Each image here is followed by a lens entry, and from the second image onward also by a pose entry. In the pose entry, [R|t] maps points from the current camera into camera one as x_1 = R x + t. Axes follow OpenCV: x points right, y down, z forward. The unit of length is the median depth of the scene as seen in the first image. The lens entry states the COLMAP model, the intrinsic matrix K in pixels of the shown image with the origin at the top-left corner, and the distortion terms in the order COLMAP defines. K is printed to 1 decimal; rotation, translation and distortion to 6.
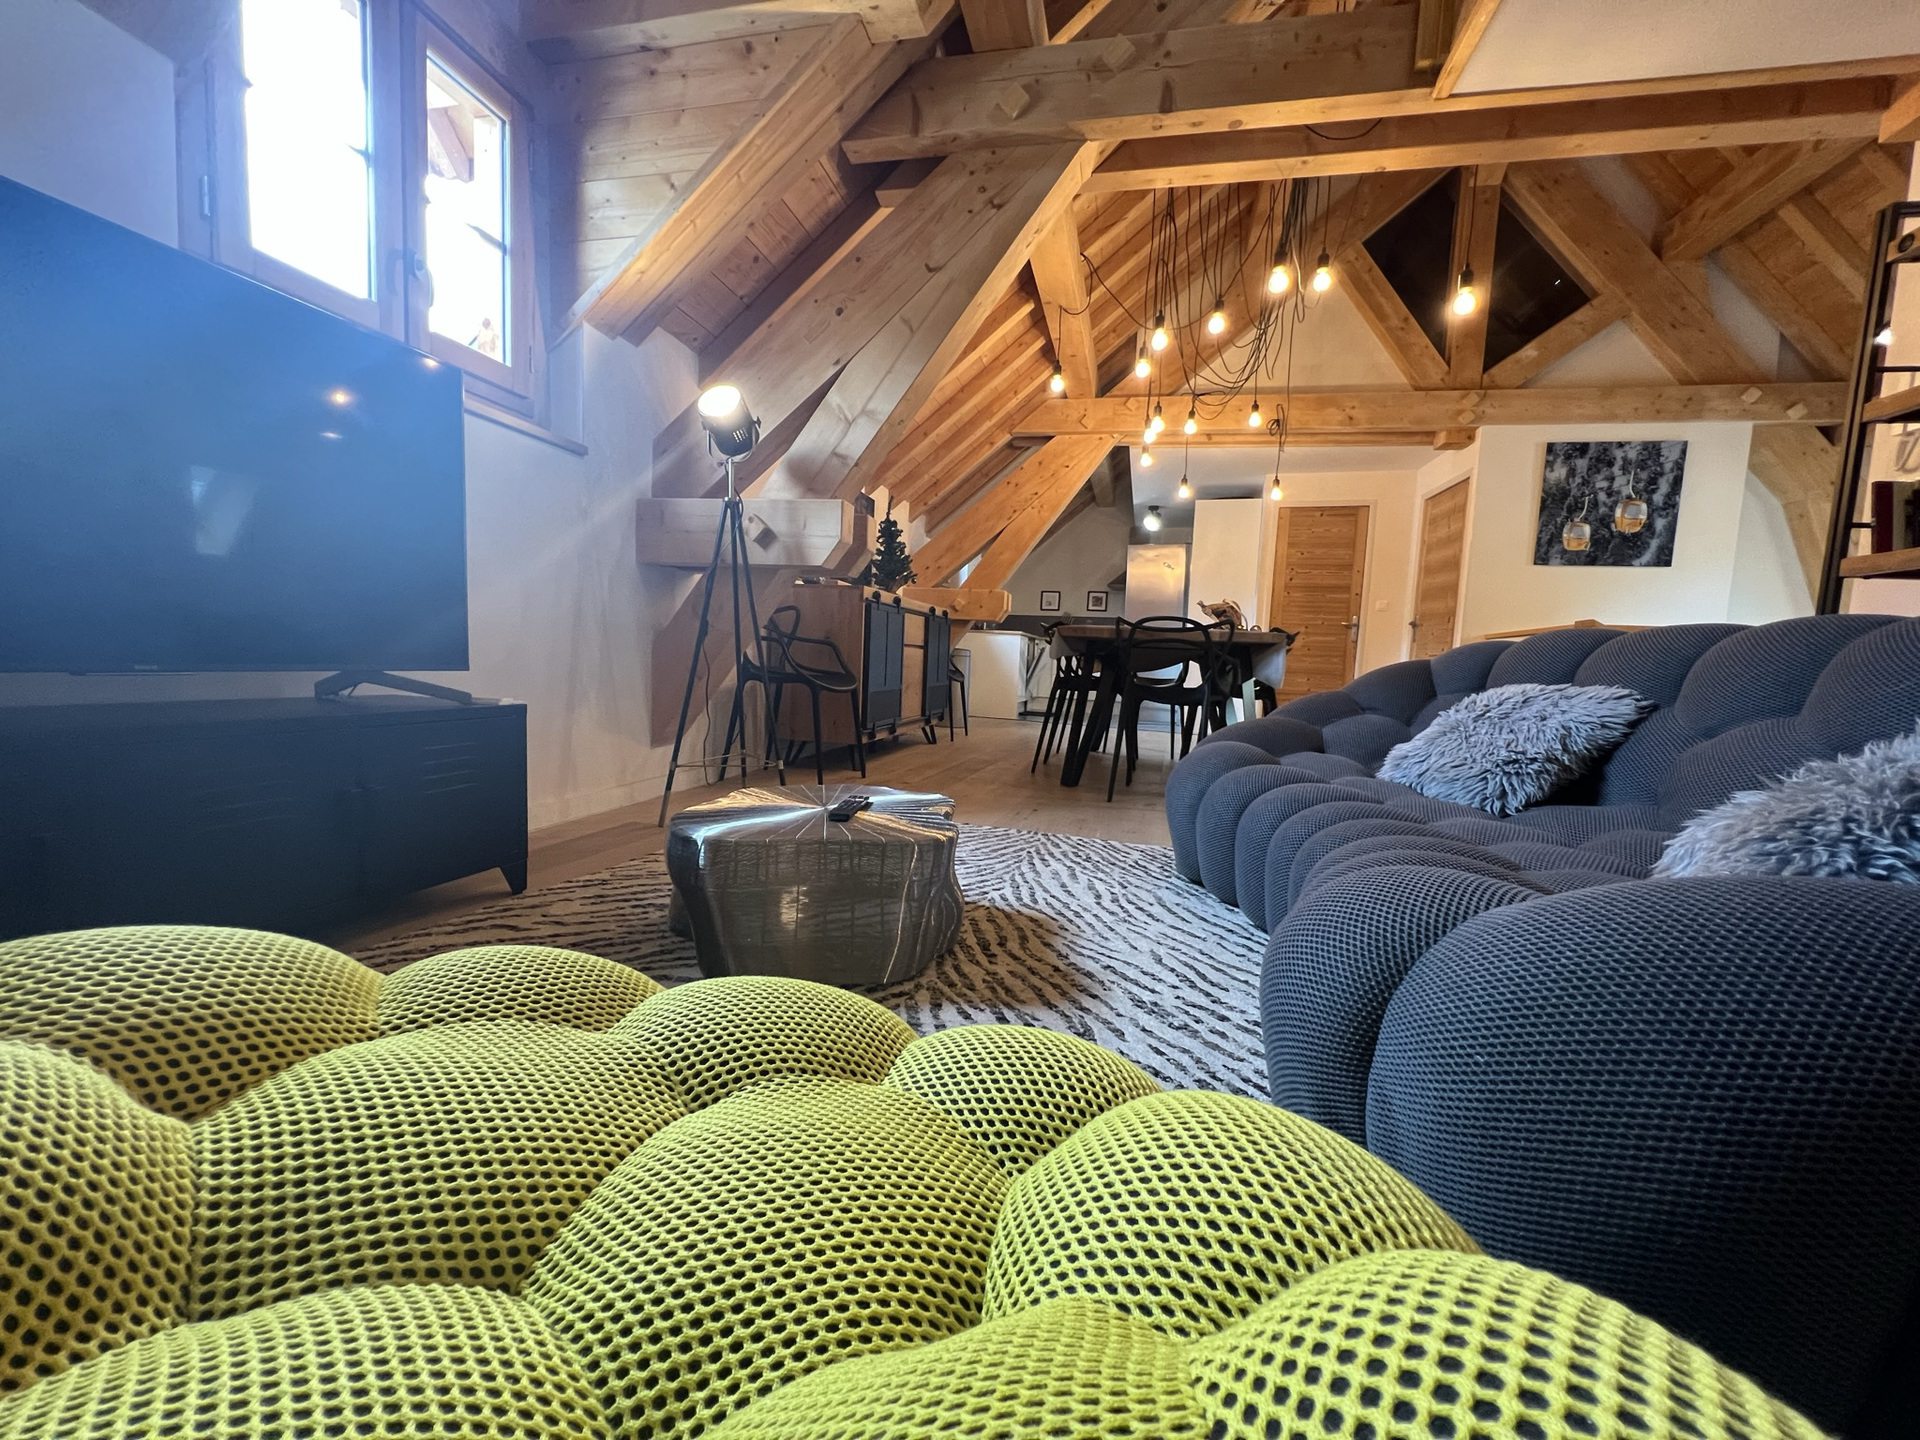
lens RADIAL K [[765.8, 0, 958.4], [0, 765.8, 728.6], [0, 0, 1]] dist [0.001516, 0.000015]
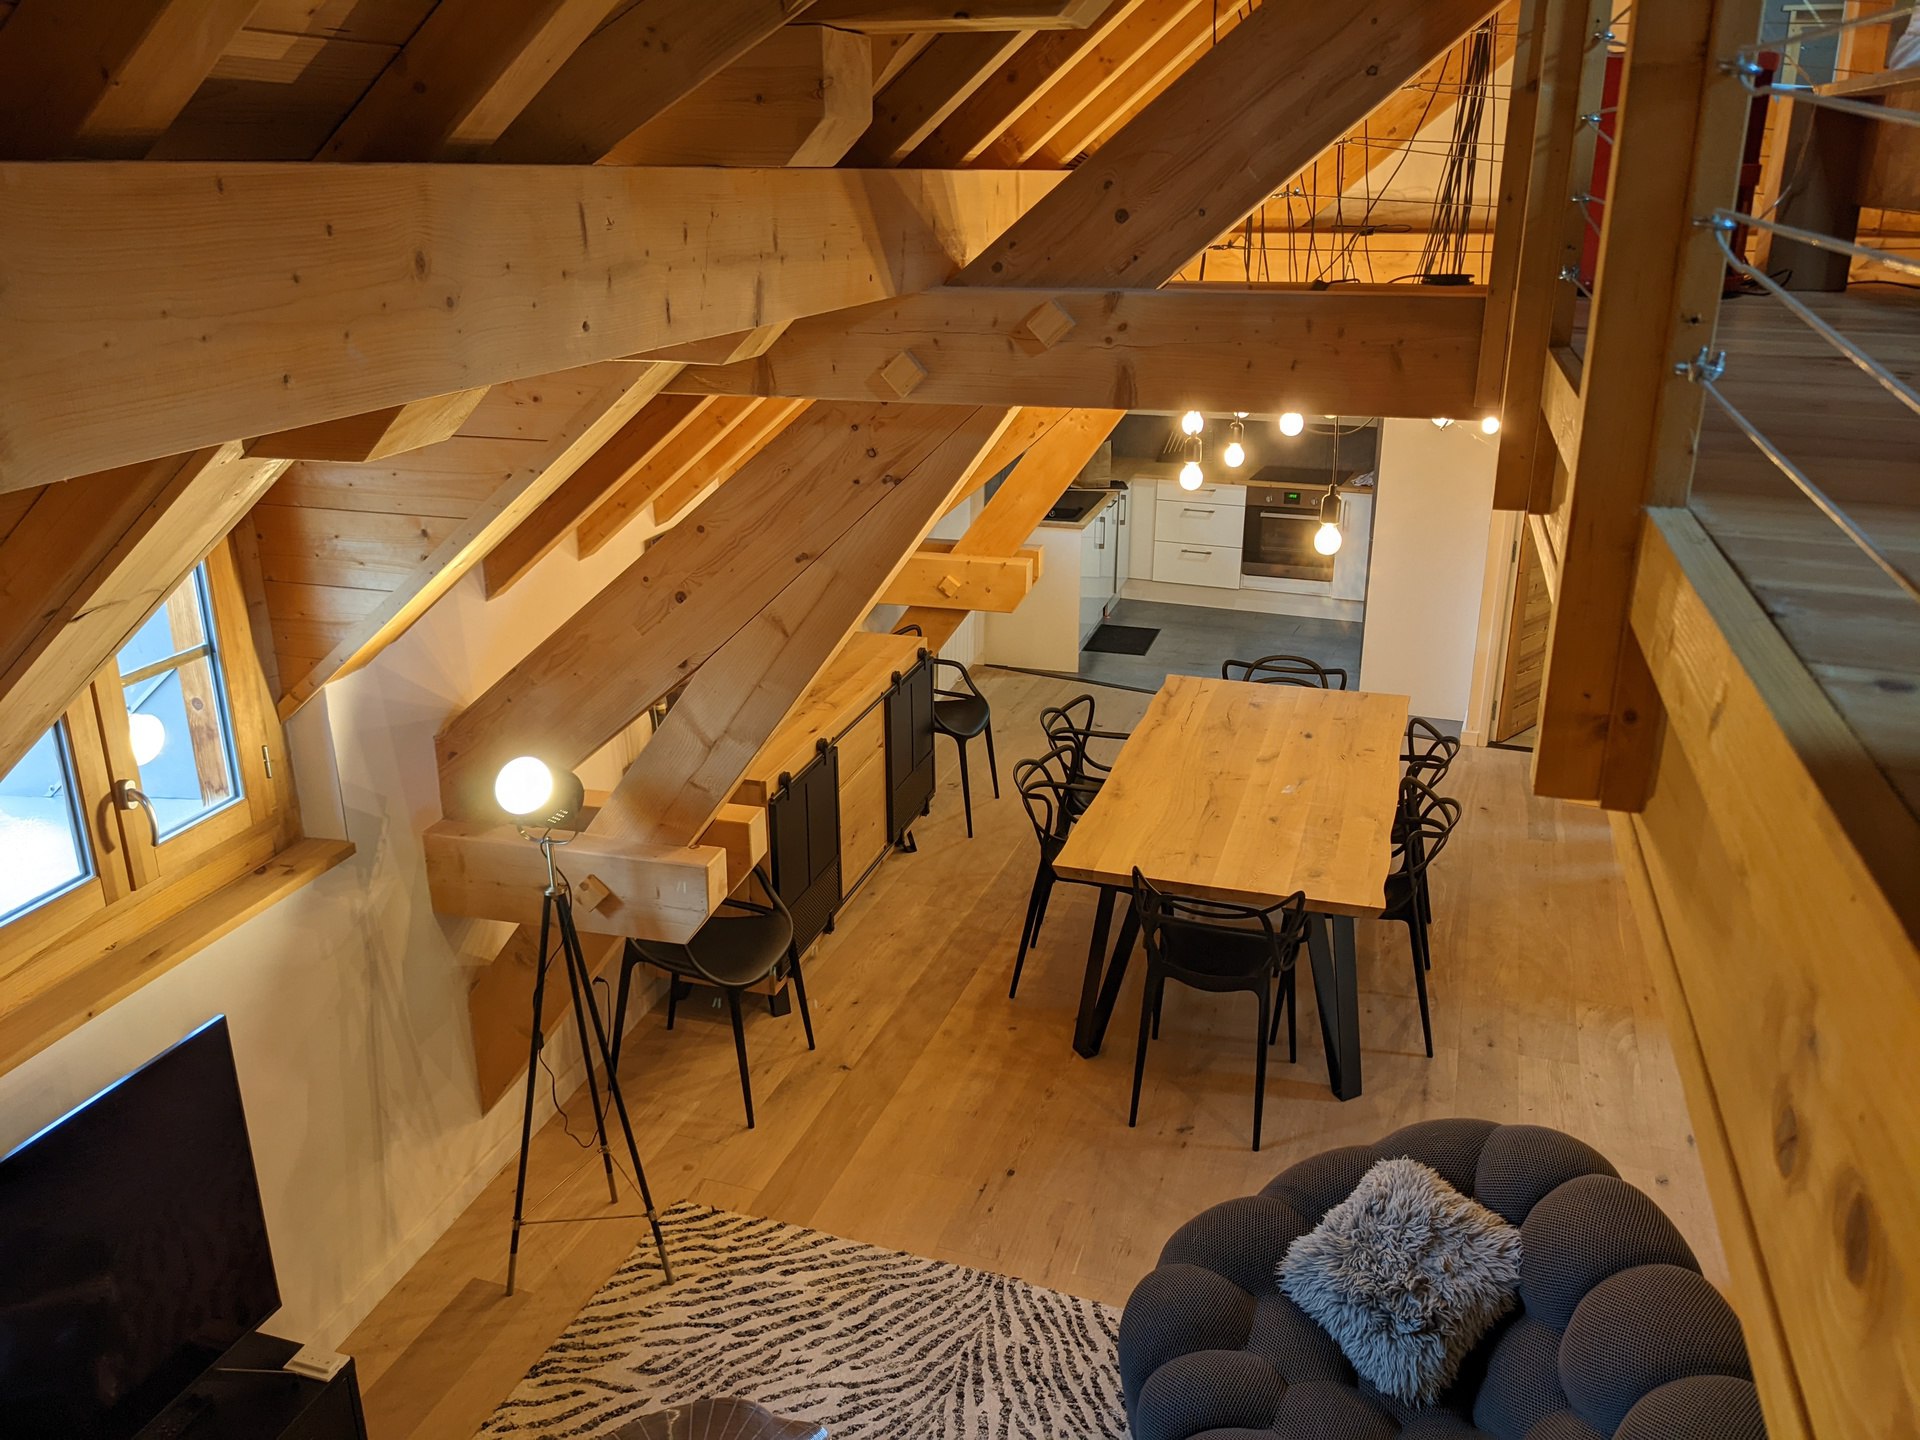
lens RADIAL K [[1518.5, 0, 962.5], [0, 1518.5, 710.5], [0, 0, 1]] dist [0.045649, -0.068398]
pose [[0.997348, -0.023651, -0.068829, 0.216744], [0.039929, 0.968502, 0.245783, -0.887564], [0.060848, -0.247880, 0.966878, -0.375714]]
